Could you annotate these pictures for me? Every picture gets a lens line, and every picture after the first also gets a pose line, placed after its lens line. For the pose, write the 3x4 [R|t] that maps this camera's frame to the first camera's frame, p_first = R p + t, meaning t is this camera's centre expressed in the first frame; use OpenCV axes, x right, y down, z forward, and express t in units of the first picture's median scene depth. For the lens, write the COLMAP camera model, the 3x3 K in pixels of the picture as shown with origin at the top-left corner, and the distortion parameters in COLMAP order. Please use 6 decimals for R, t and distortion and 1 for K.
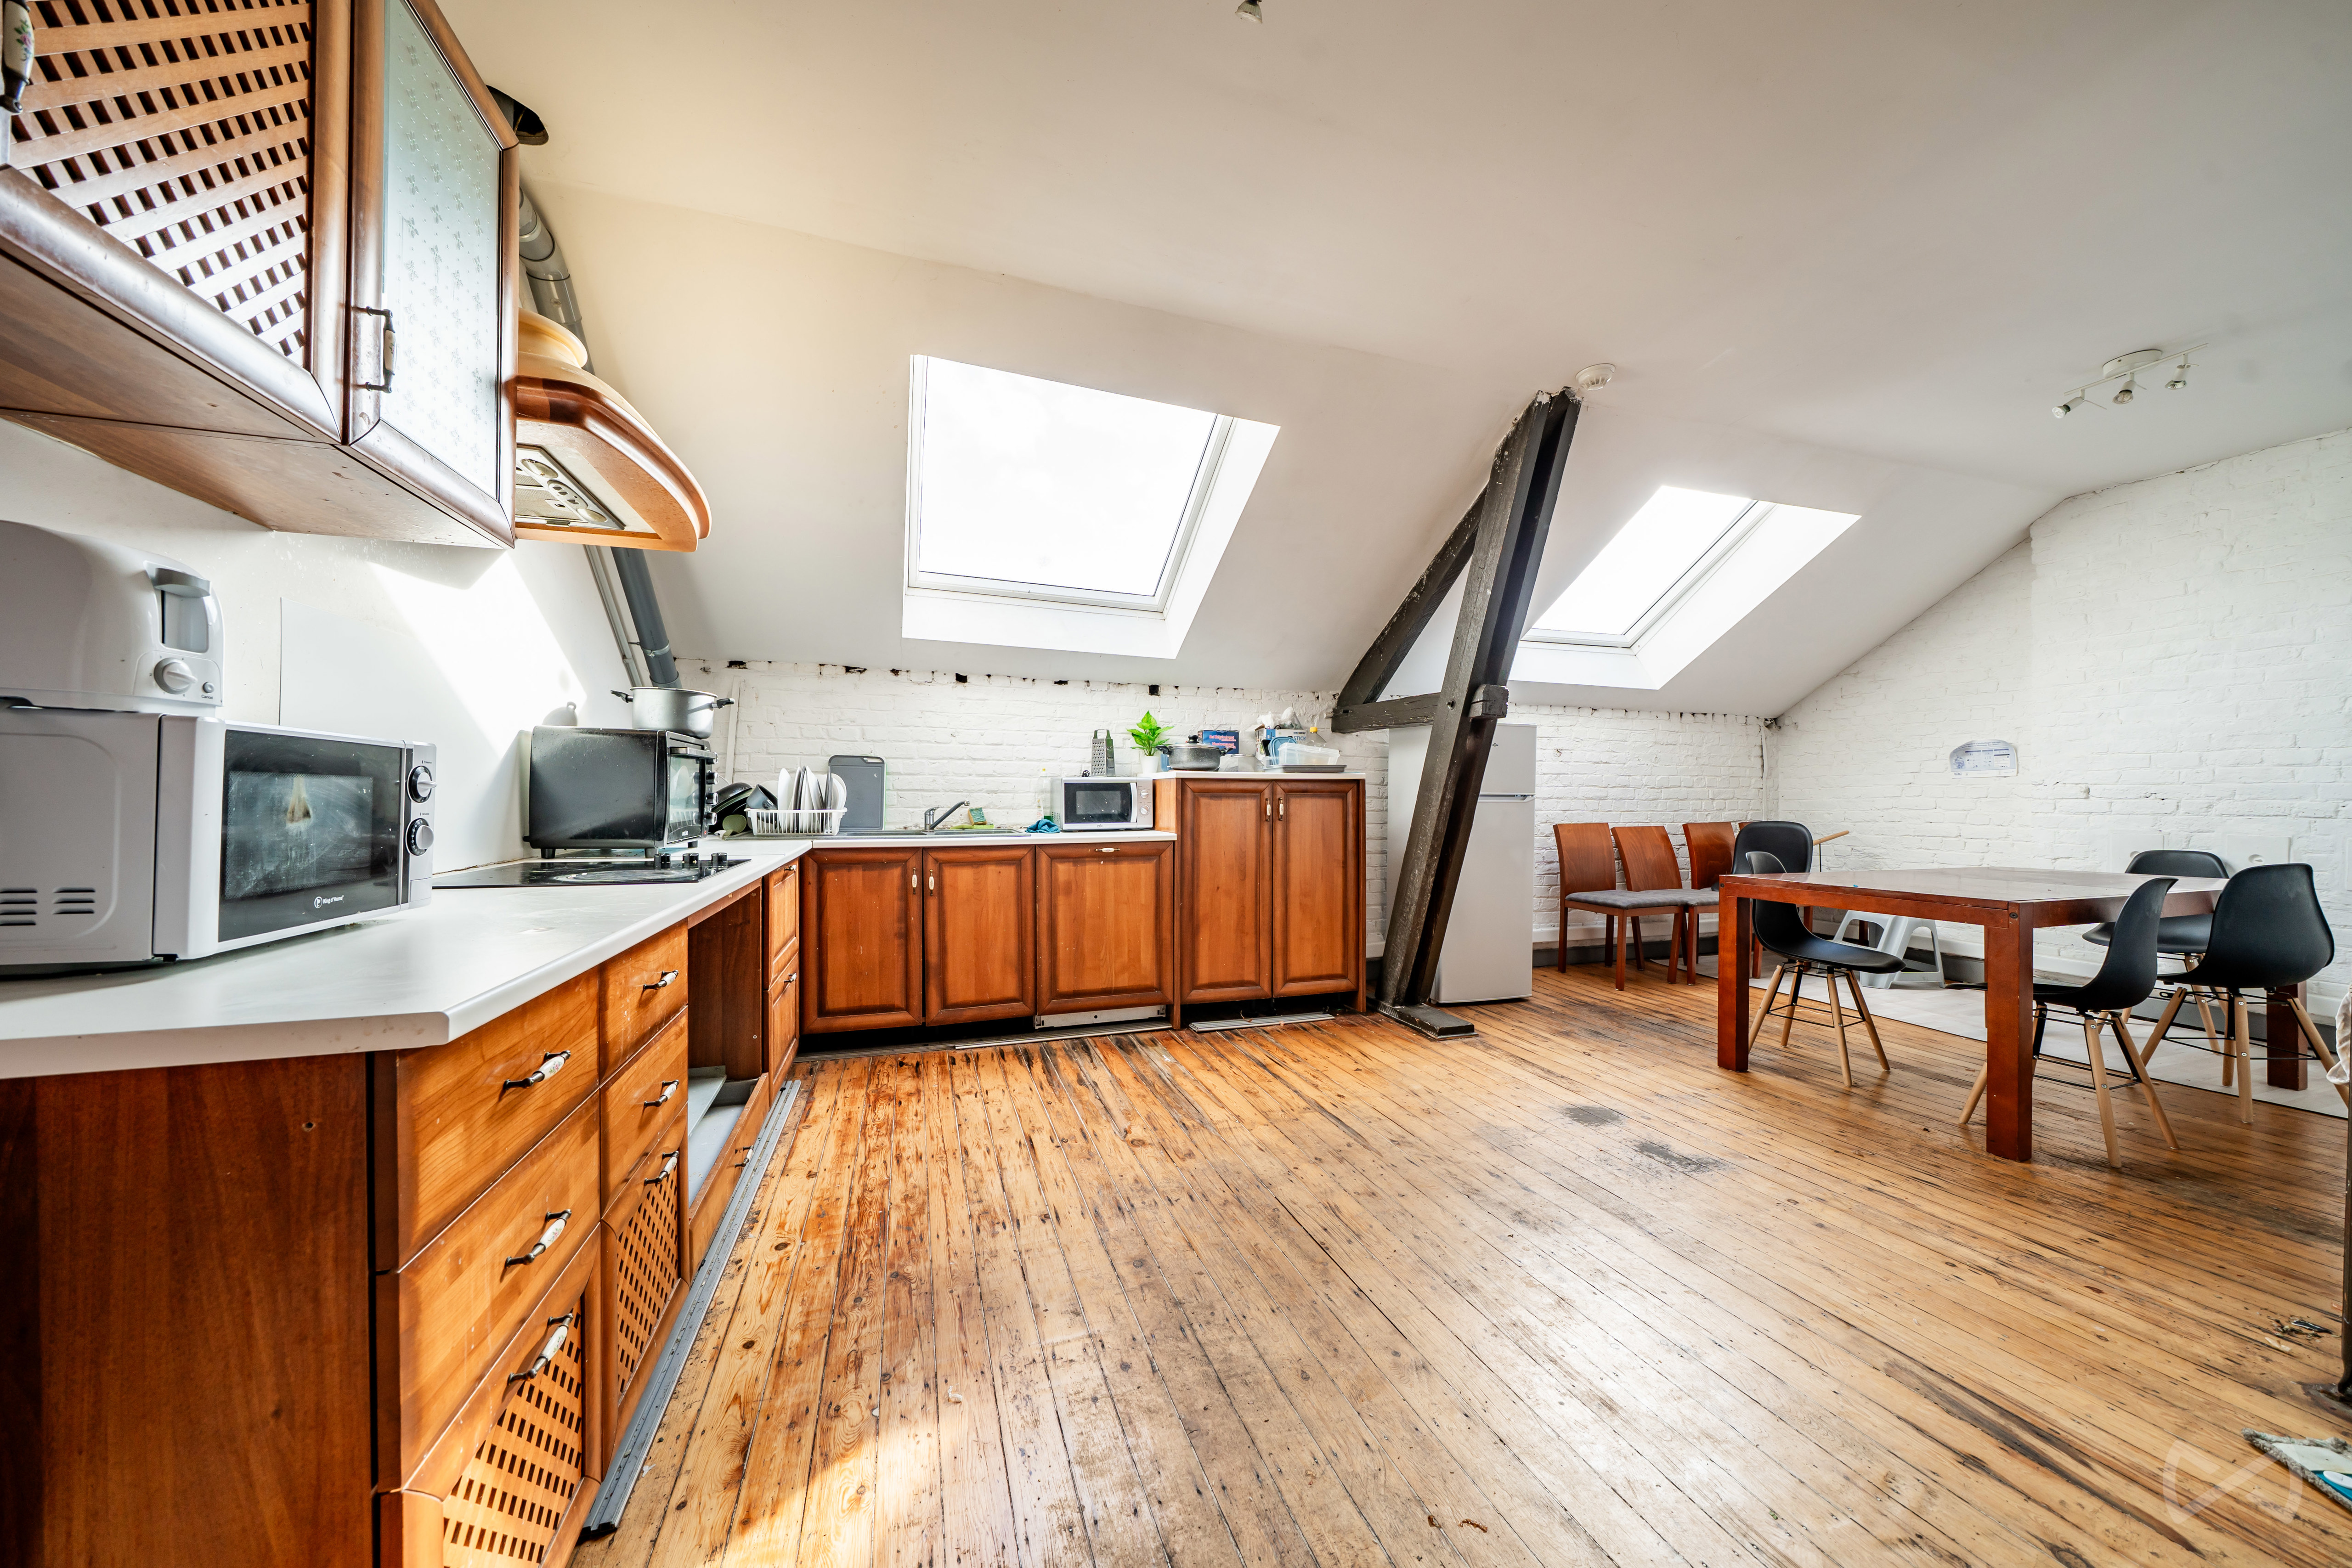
lens RADIAL K [[810.6, 0, 1176.0], [0, 810.6, 784.0], [0, 0, 1]] dist [-0.000751, -0.002123]
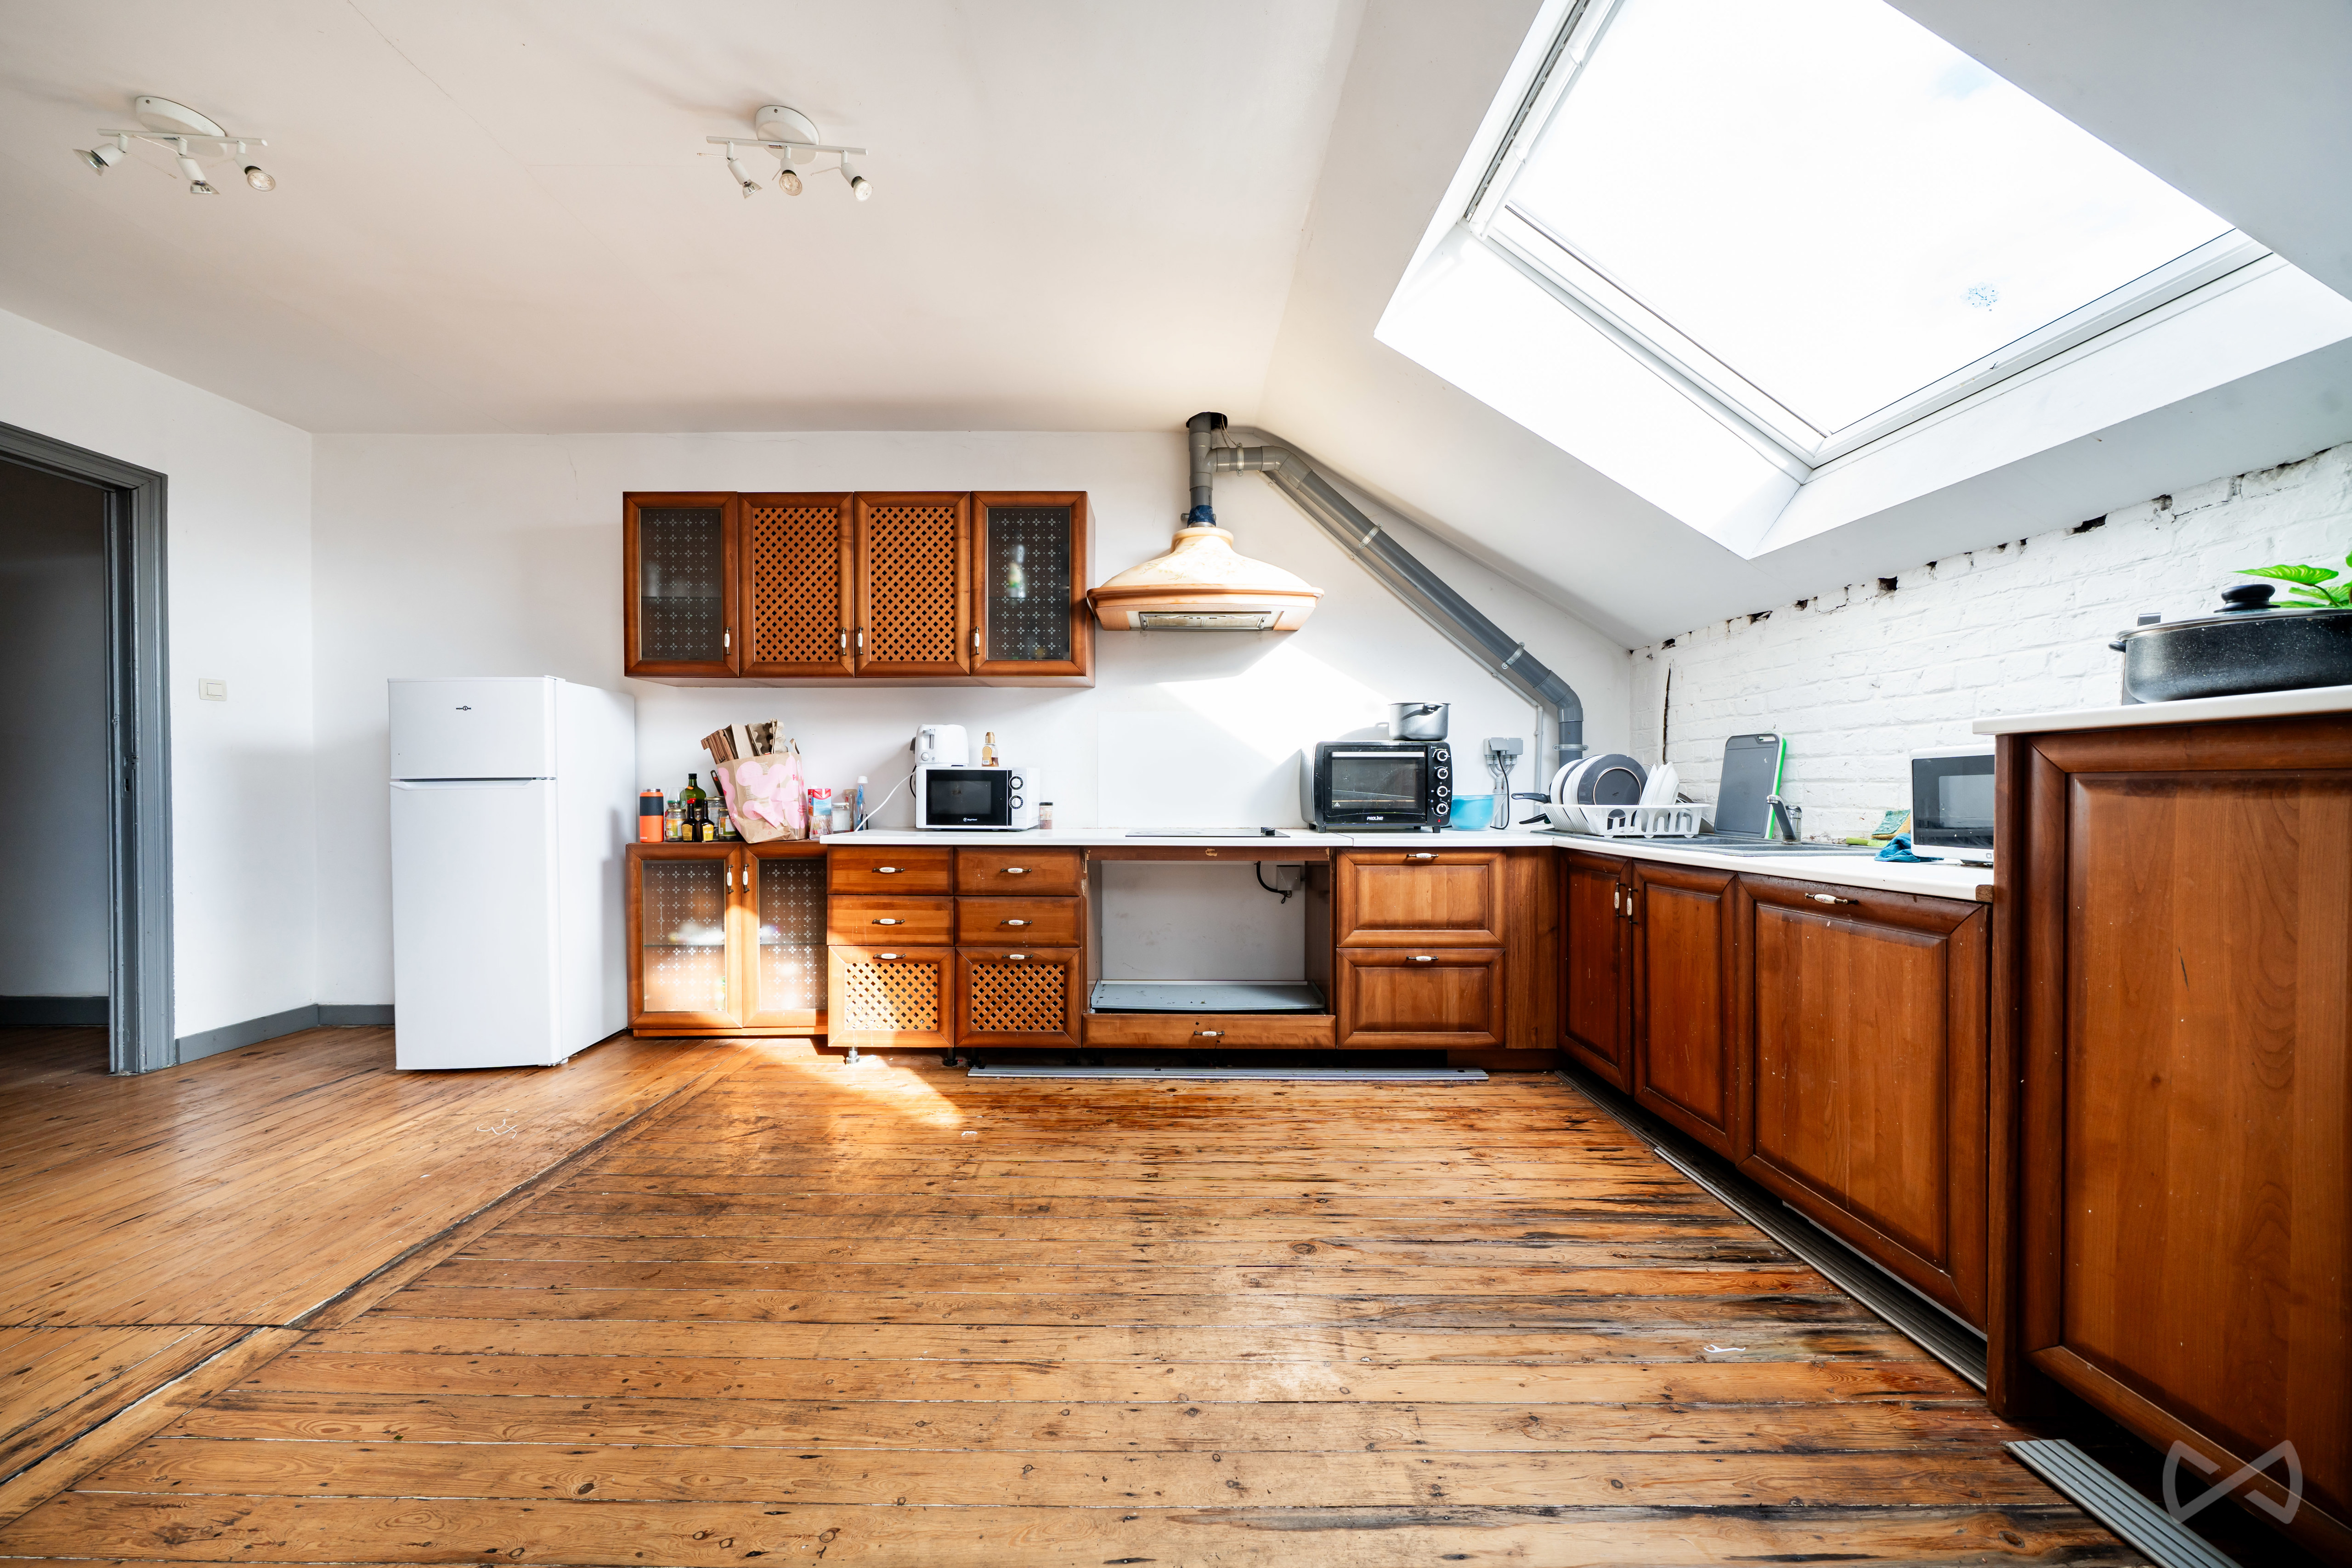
lens RADIAL K [[792.1, 0, 1175.3], [0, 792.1, 788.8], [0, 0, 1]] dist [-0.001839, -0.001877]
pose [[-0.309955, -0.006147, -0.950731, 0.527727], [0.010911, 0.999890, -0.010022, 0.018728], [0.950689, -0.013480, -0.309854, 0.859810]]
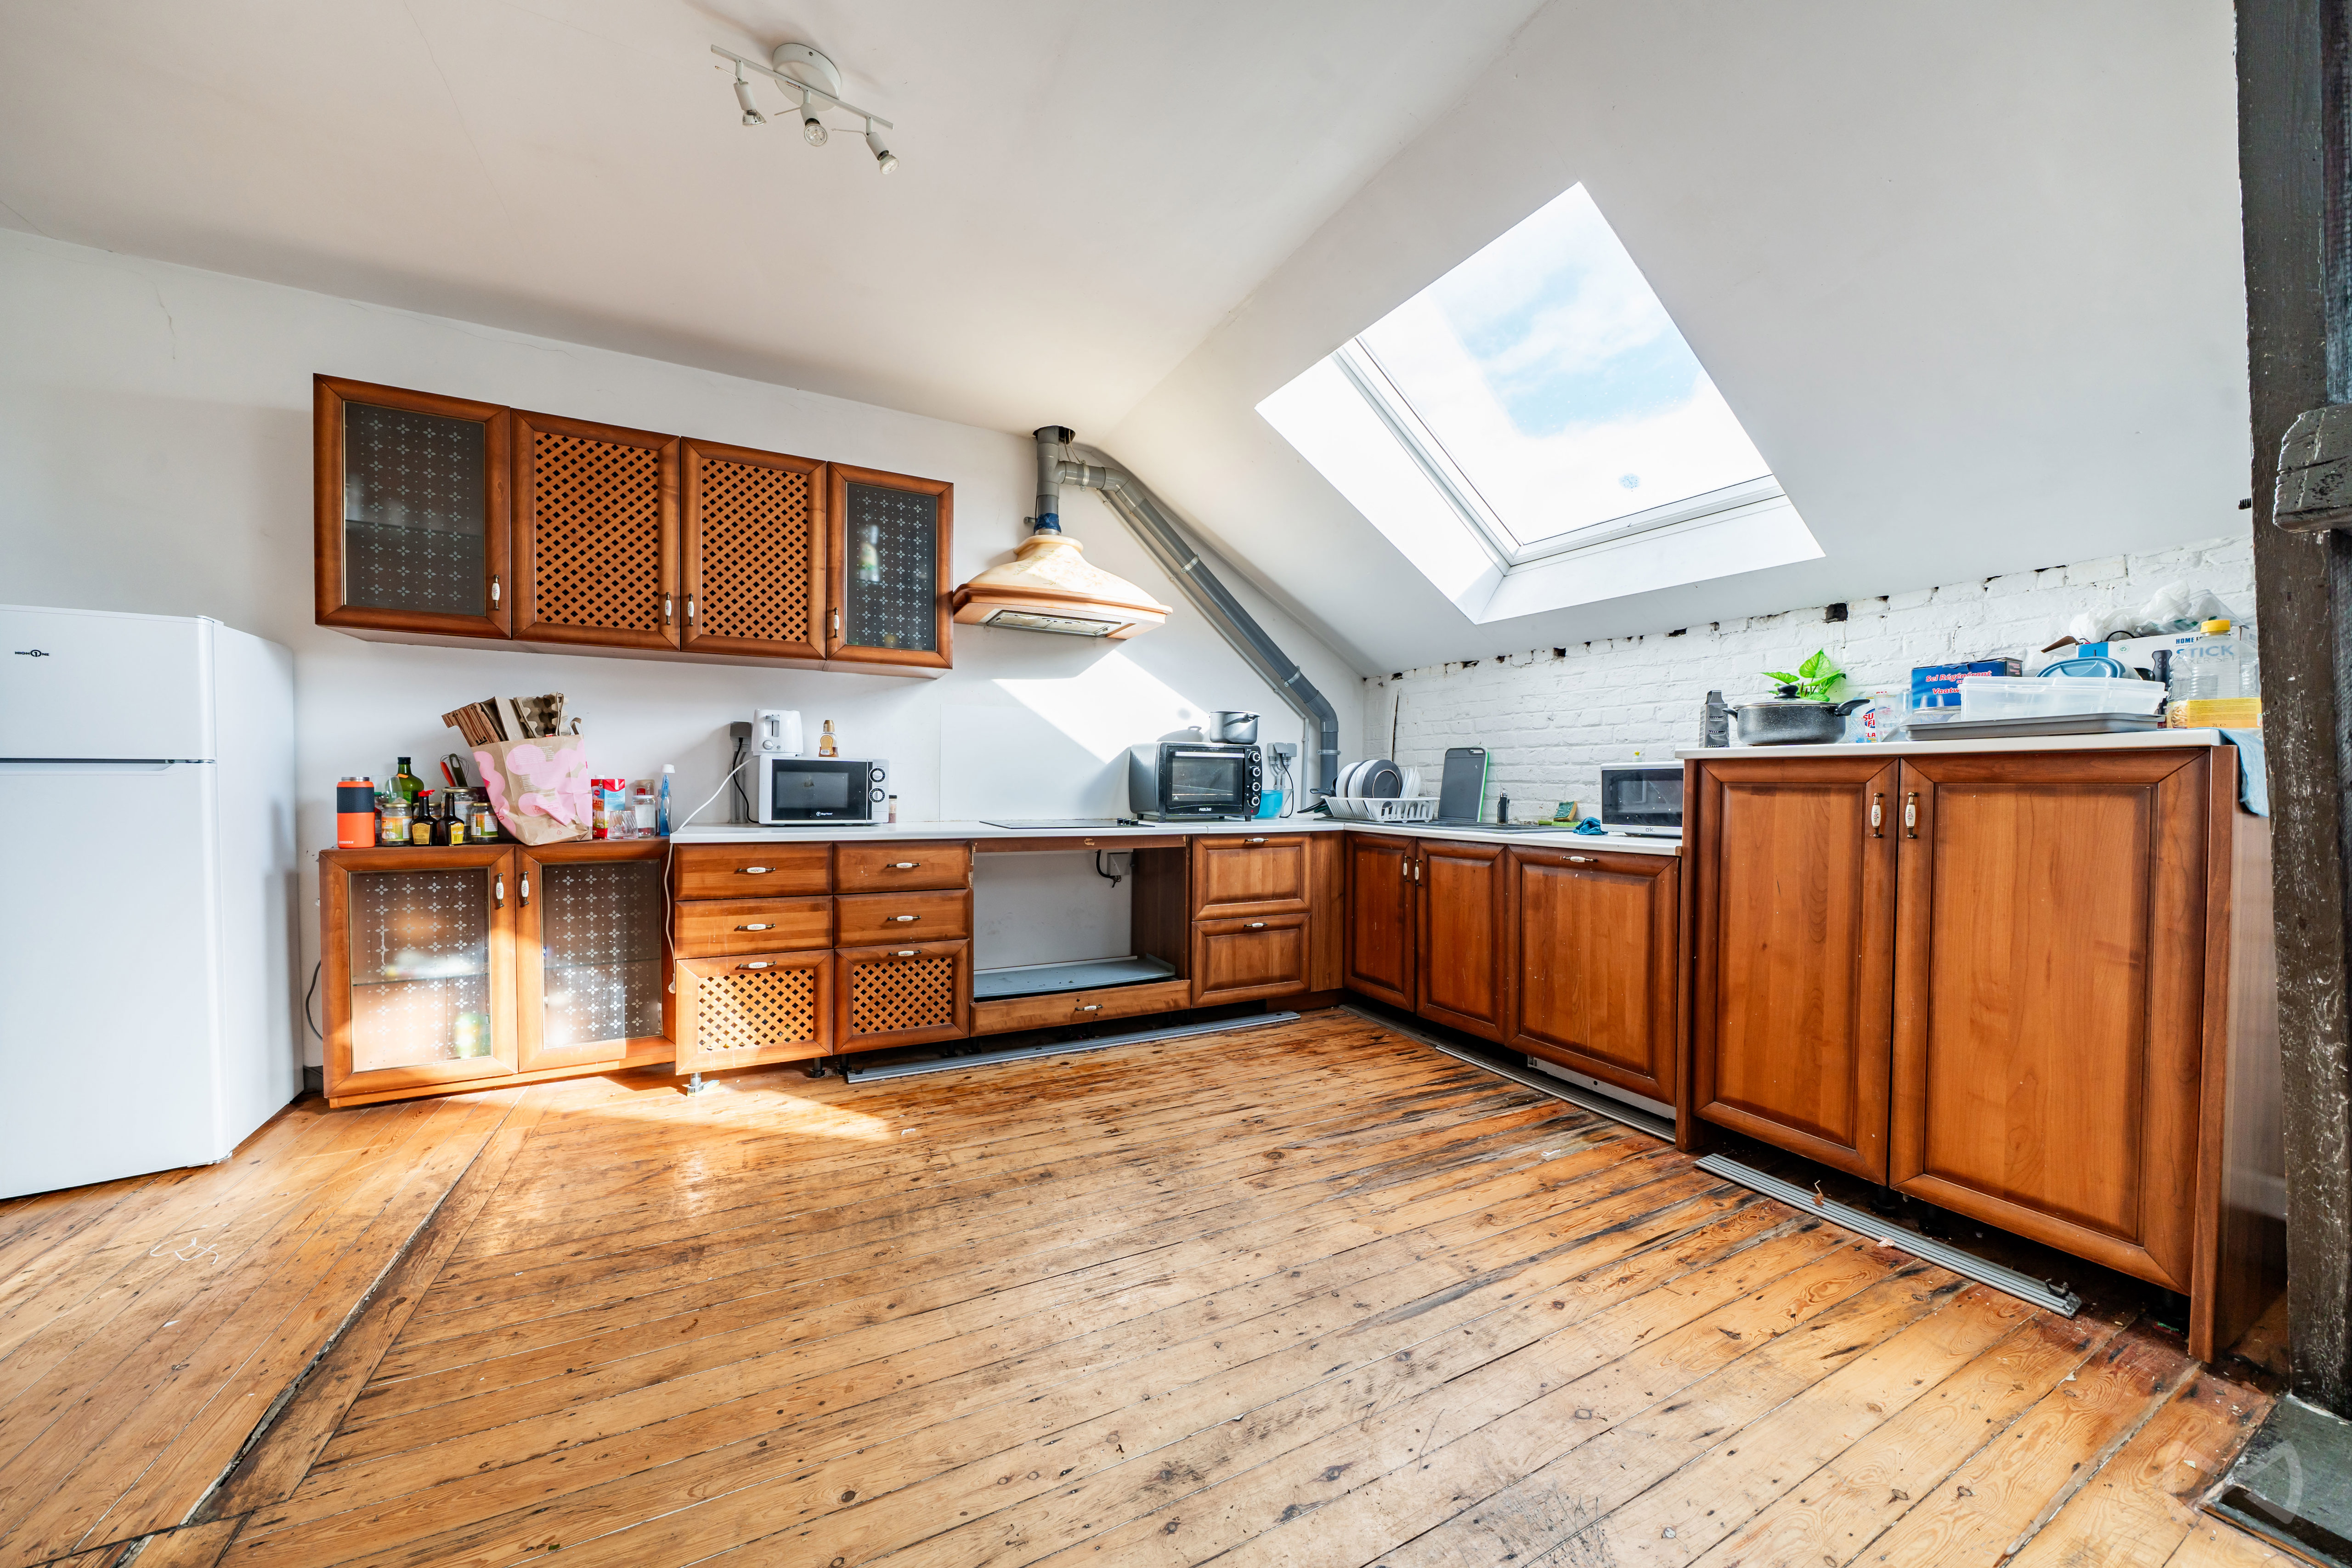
lens RADIAL K [[792.1, 0, 1175.3], [0, 792.1, 788.8], [0, 0, 1]] dist [-0.001839, -0.001877]
pose [[0.149628, 0.004648, -0.988732, 0.640238], [0.004386, 0.999976, 0.005365, 0.012161], [0.988733, -0.005140, 0.149604, 0.578108]]
